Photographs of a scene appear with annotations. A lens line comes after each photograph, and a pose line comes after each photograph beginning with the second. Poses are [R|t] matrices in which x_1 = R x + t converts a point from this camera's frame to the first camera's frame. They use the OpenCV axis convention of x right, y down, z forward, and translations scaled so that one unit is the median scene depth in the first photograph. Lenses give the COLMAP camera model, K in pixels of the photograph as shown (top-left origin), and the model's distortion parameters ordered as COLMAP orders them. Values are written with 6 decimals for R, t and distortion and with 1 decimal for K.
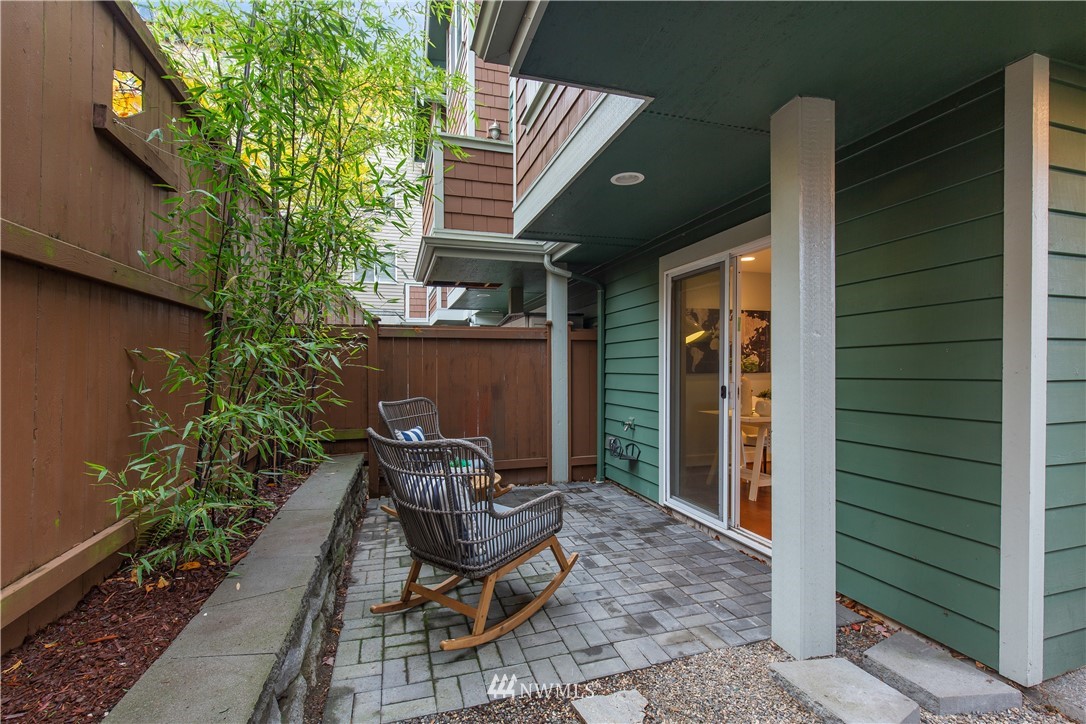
lens RADIAL K [[492.6, 0, 535.7], [0, 492.6, 372.2], [0, 0, 1]] dist [-0.000480, 0.000505]
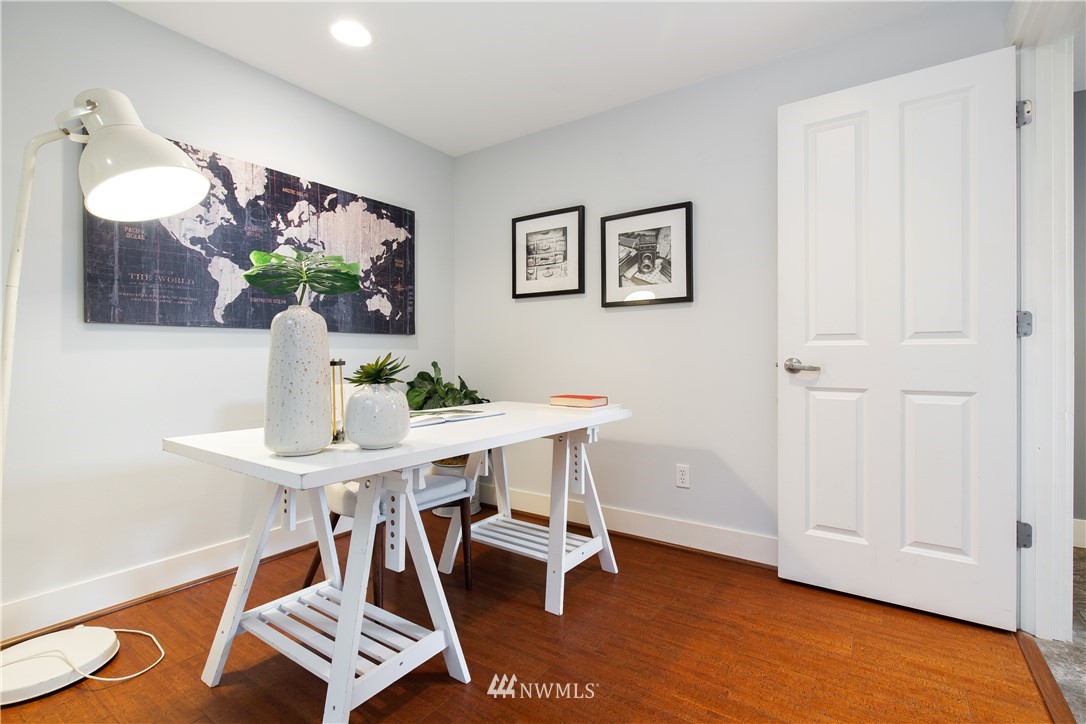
lens RADIAL K [[492.6, 0, 541.6], [0, 492.6, 358.3], [0, 0, 1]] dist [-0.000480, 0.000505]
pose [[0.784585, 0.001057, 0.620020, 0.360748], [0.002973, 0.999981, -0.005466, 0.037478], [-0.620014, 0.006132, 0.784567, 0.710562]]
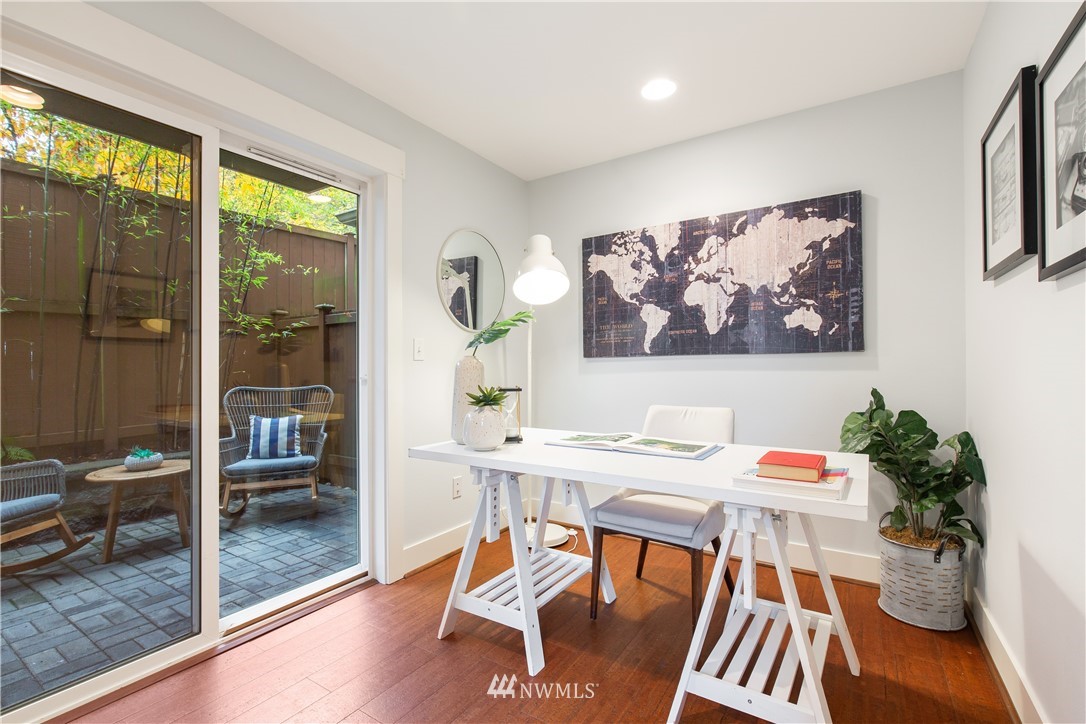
lens RADIAL K [[492.6, 0, 539.7], [0, 492.6, 362.4], [0, 0, 1]] dist [-0.000480, 0.000505]
pose [[0.646433, -0.008279, -0.762926, 0.816514], [0.000473, 0.999945, -0.010451, 0.018056], [0.762970, 0.006395, 0.646402, 0.757876]]
